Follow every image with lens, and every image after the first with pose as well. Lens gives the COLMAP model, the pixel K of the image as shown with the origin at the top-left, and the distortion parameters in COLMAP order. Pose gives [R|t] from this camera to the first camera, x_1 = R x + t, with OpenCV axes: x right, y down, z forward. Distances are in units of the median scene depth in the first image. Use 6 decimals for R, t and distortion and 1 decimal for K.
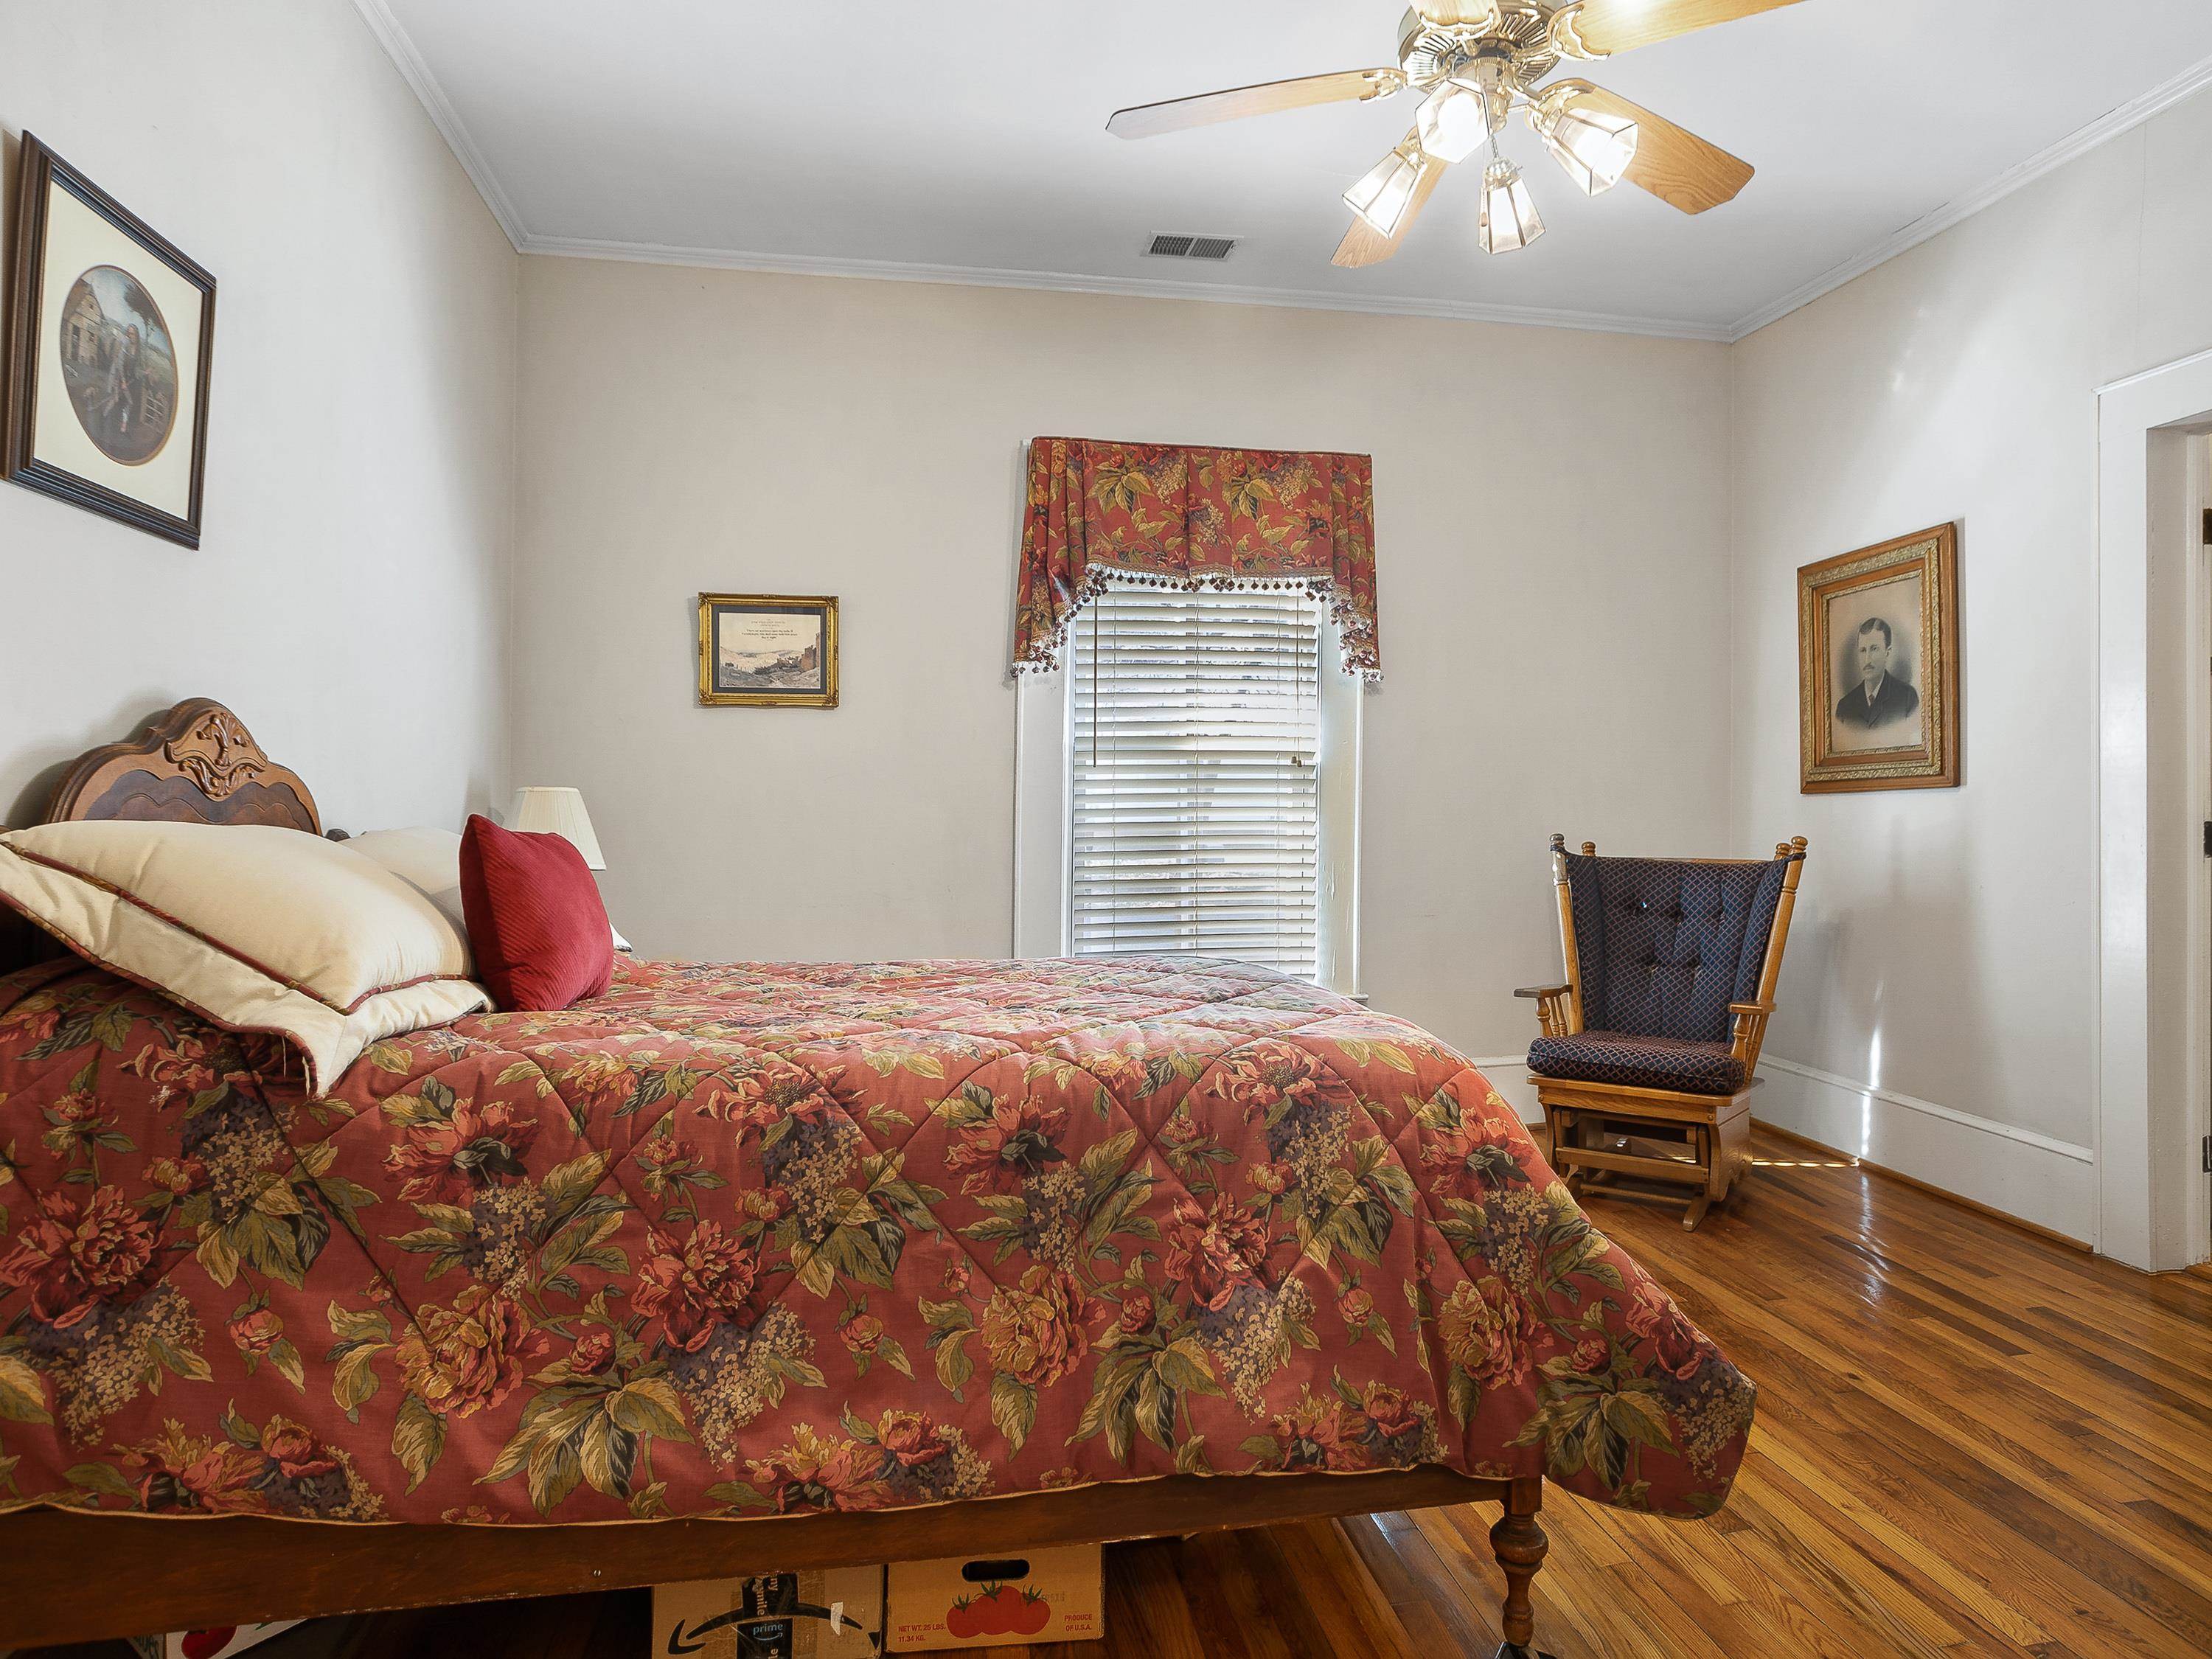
lens RADIAL K [[1174.5, 0, 1118.3], [0, 1174.5, 825.9], [0, 0, 1]] dist [0.003890, 0.001387]
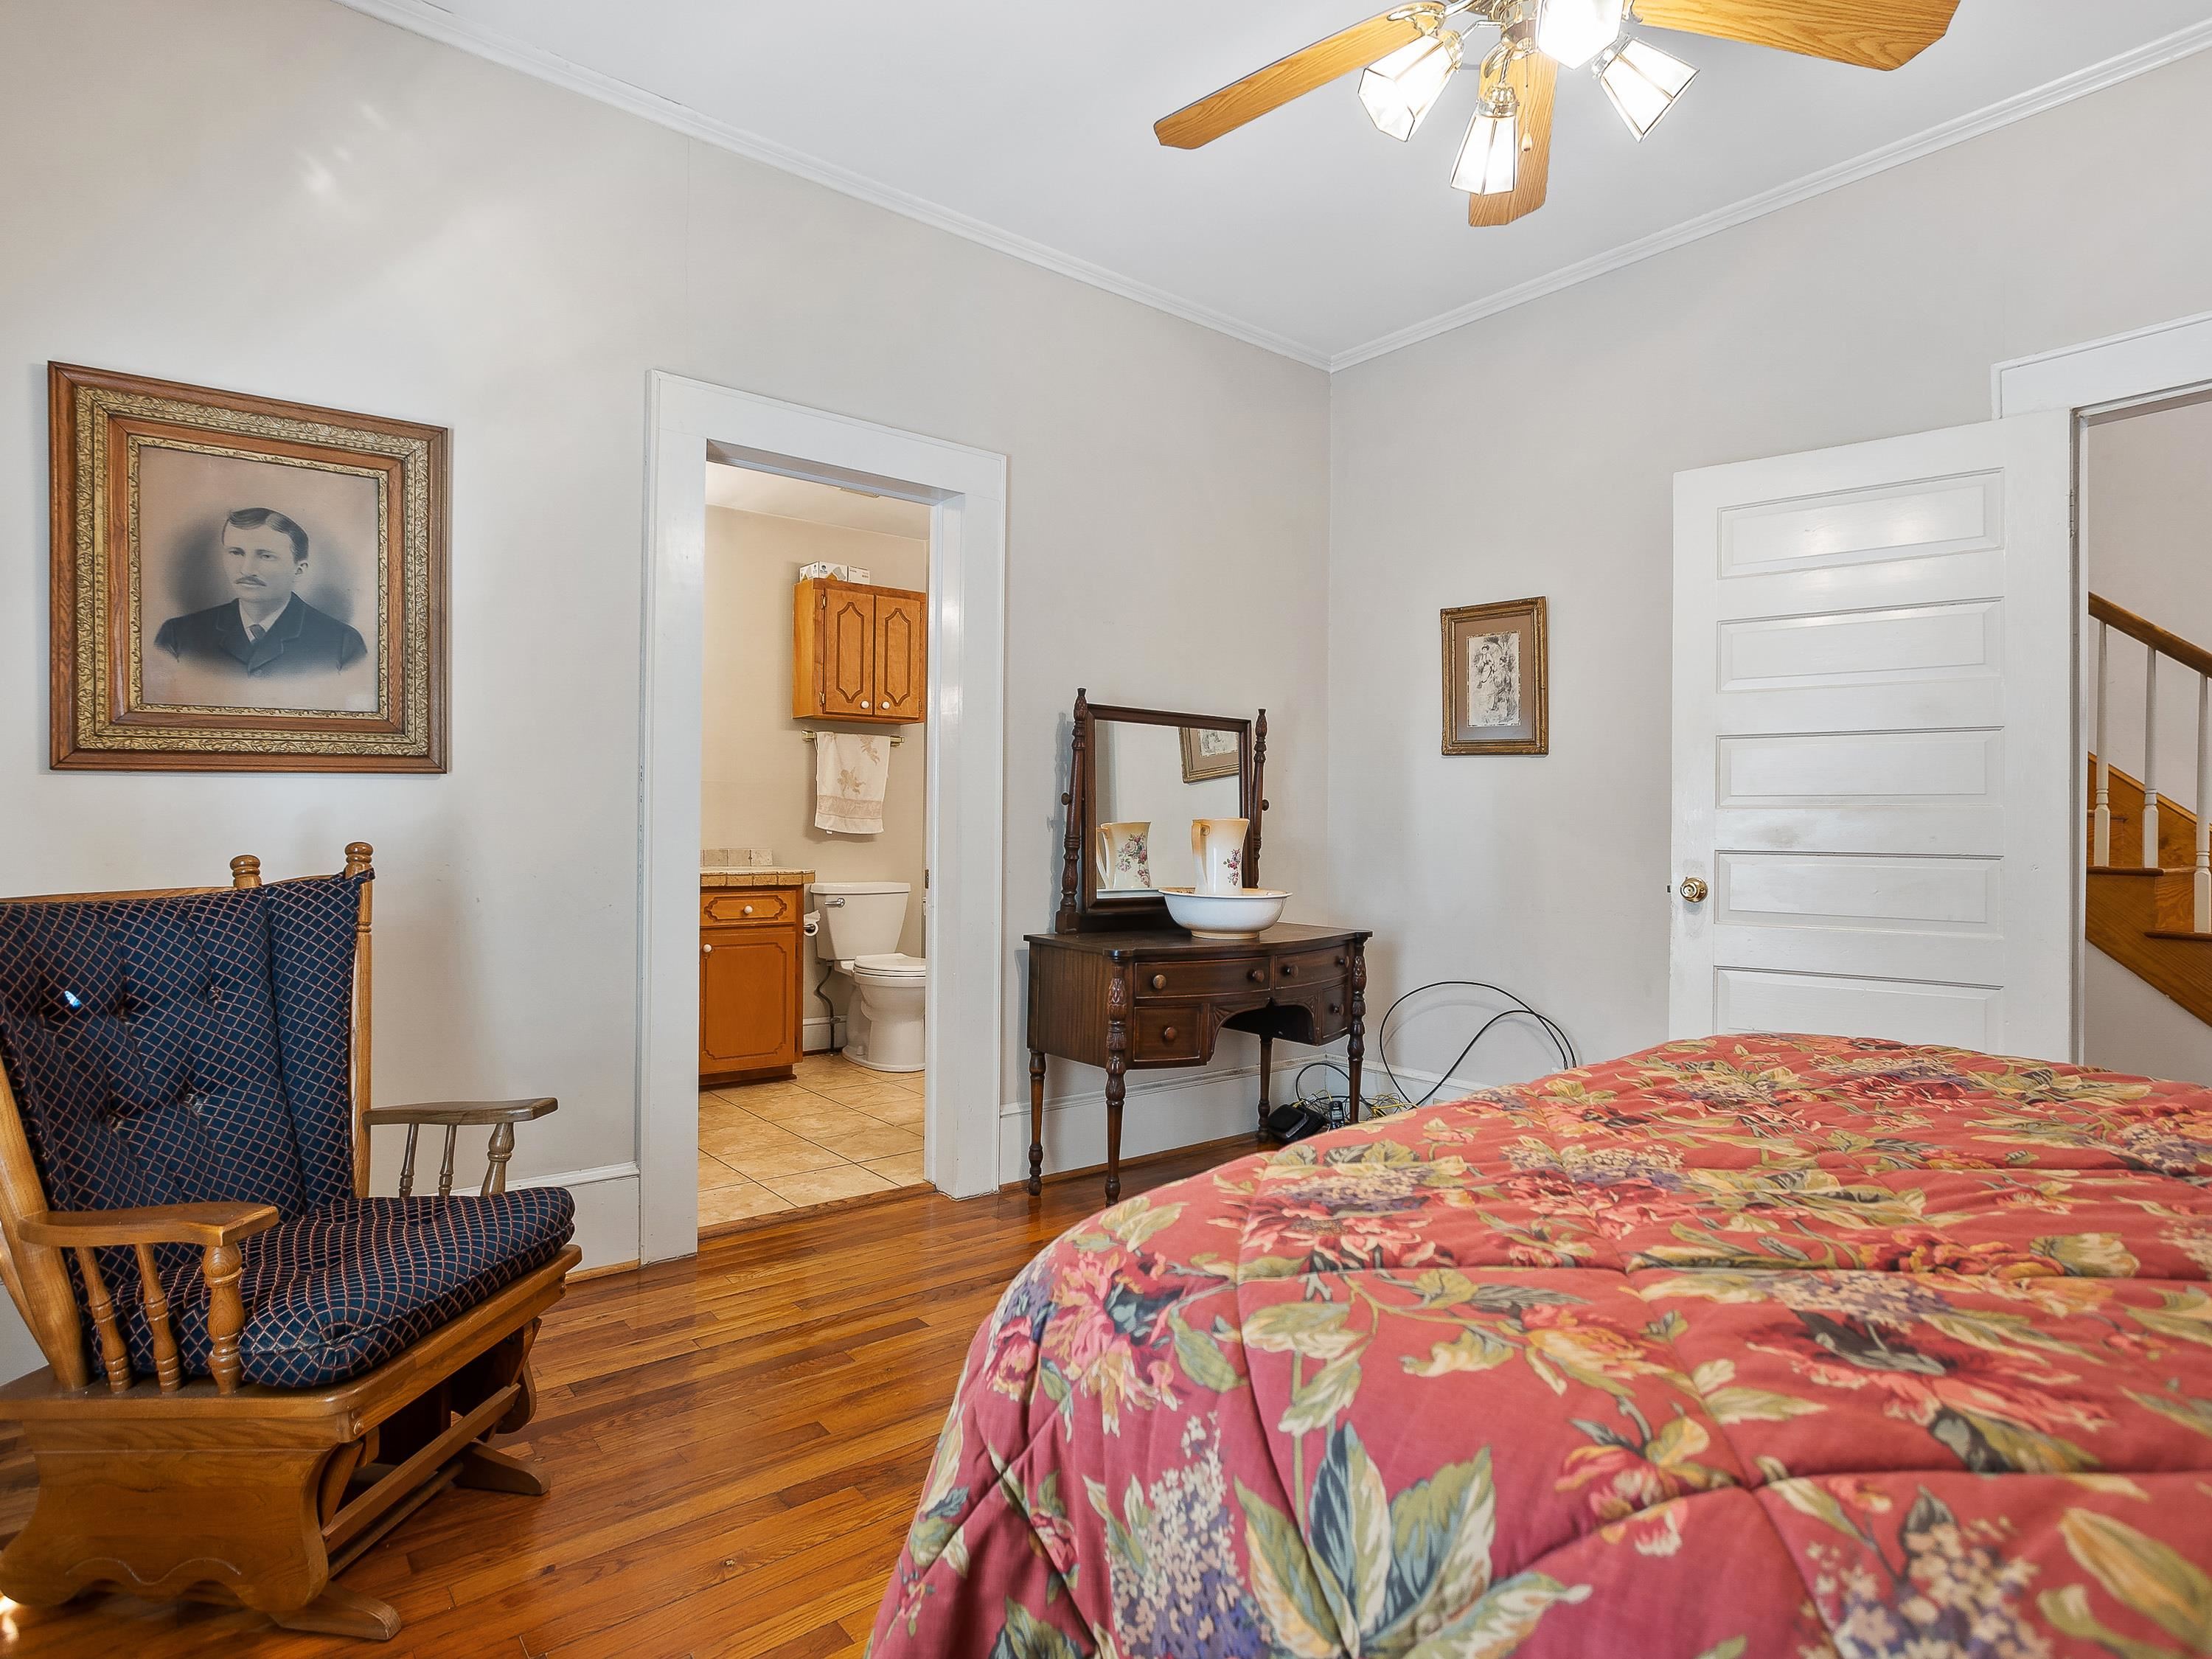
lens RADIAL K [[1174.5, 0, 1118.3], [0, 1174.5, 825.9], [0, 0, 1]] dist [0.003890, 0.001387]
pose [[-0.490165, 0.007738, 0.871595, -0.163042], [0.024076, 0.999699, 0.004665, 0.008191], [-0.871297, 0.023271, -0.490204, 0.928412]]
